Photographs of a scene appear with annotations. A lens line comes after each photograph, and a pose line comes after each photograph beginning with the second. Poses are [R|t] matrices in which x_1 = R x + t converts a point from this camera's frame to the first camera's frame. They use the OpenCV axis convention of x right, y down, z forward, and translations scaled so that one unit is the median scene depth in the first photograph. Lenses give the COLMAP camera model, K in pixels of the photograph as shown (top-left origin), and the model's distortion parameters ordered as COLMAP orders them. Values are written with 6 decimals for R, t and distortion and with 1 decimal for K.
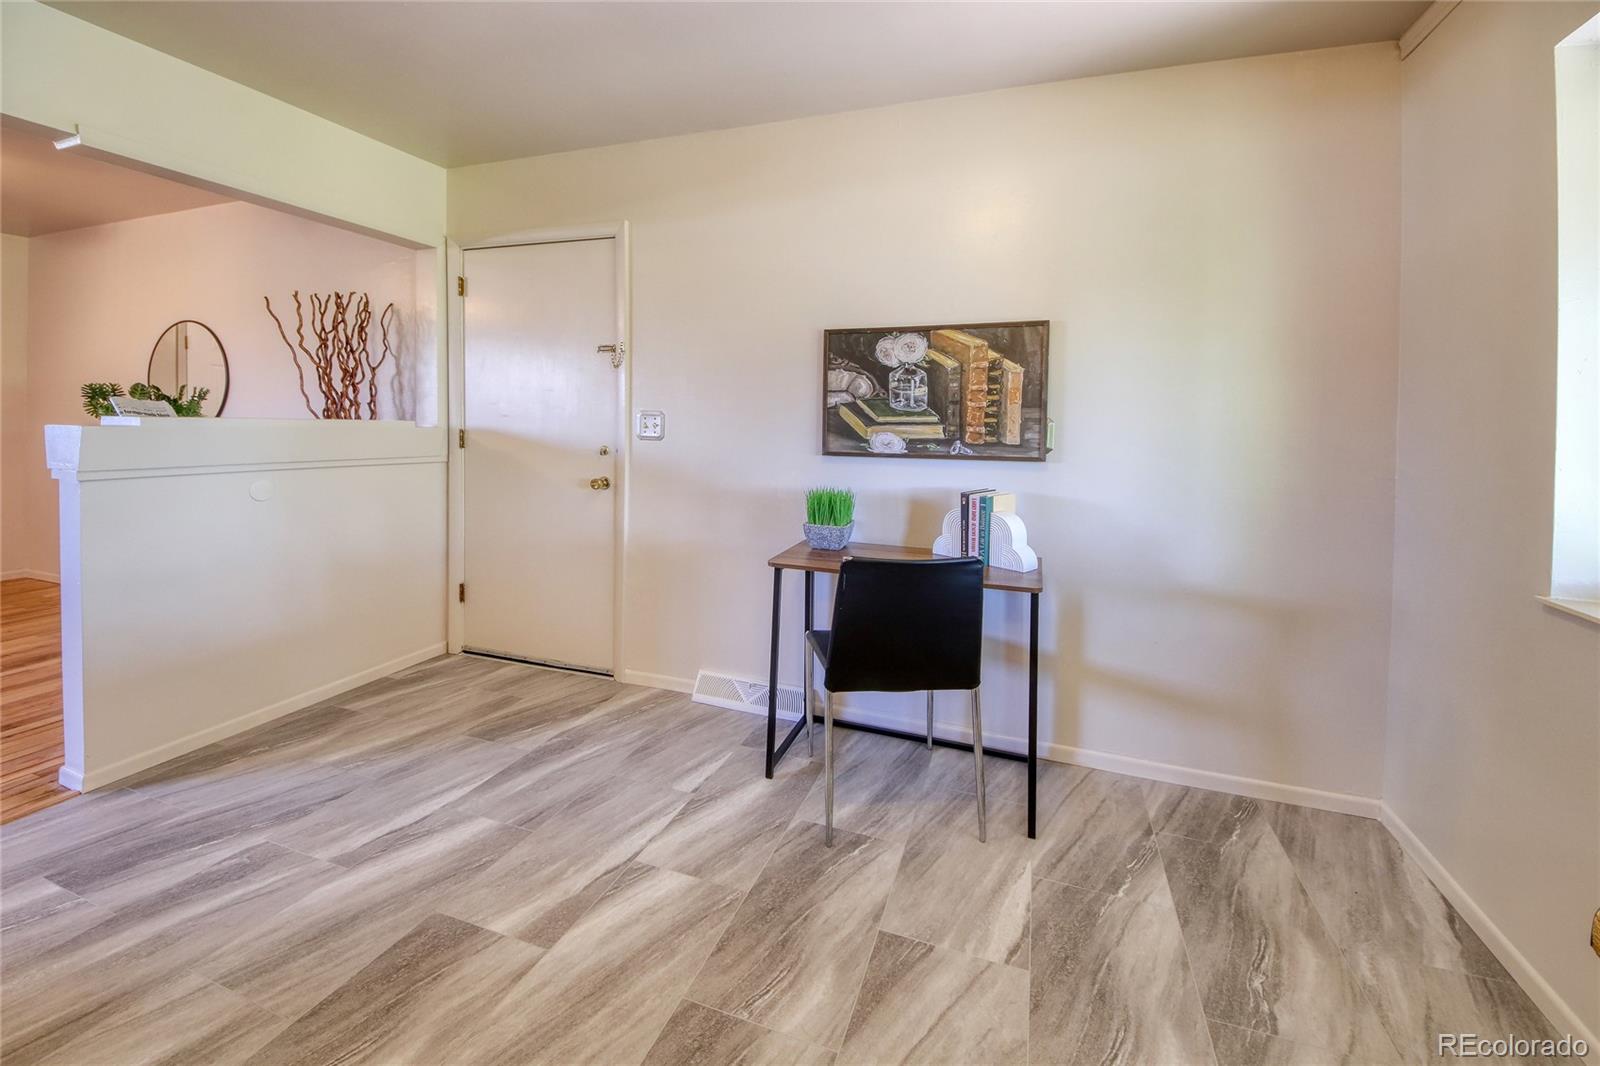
lens RADIAL K [[655.6, 0, 810.6], [0, 655.6, 506.7], [0, 0, 1]] dist [0.030107, -0.023975]
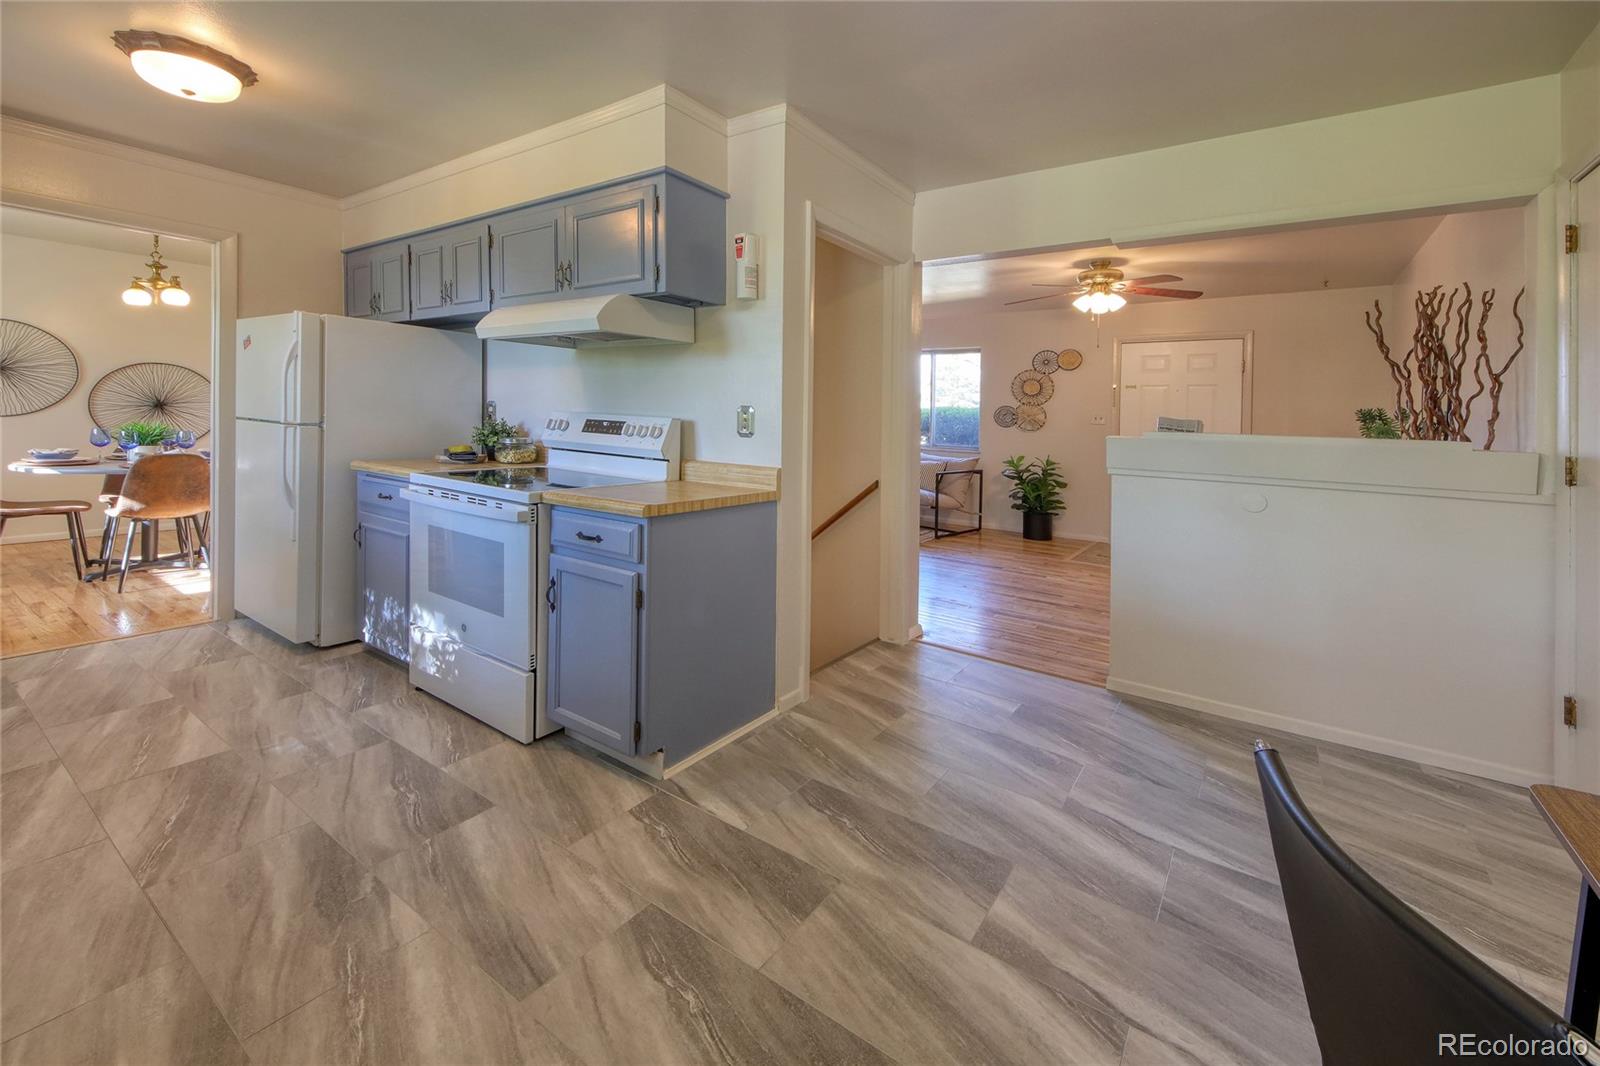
lens RADIAL K [[653.7, 0, 802.8], [0, 653.7, 474.6], [0, 0, 1]] dist [0.028381, -0.007604]
pose [[-0.271018, 0.055576, -0.960969, 0.352981], [-0.155775, 0.982640, 0.100762, -0.055588], [0.949886, 0.177003, -0.257656, 0.520884]]
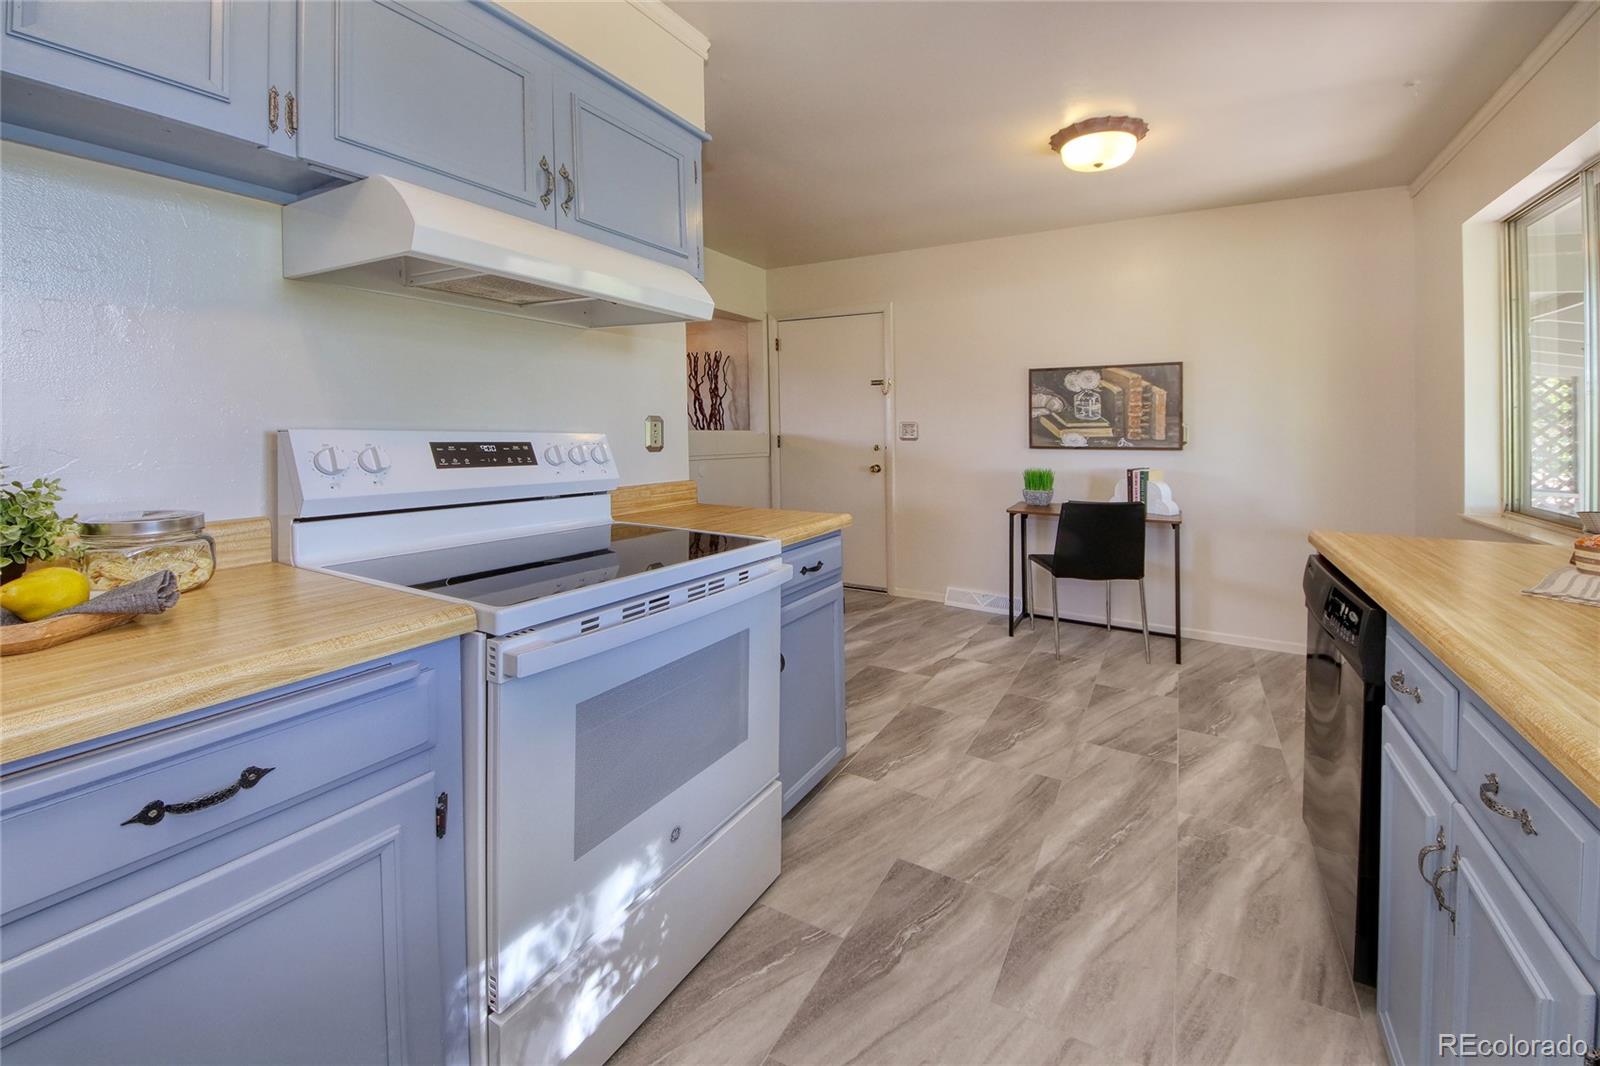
lens RADIAL K [[683.3, 0, 800.7], [0, 683.3, 478.5], [0, 0, 1]] dist [0.001205, -0.000691]
pose [[0.985412, -0.001118, -0.170180, -0.255963], [-0.008069, 0.998547, -0.053279, 0.089817], [0.169992, 0.053875, 0.983972, -0.733638]]
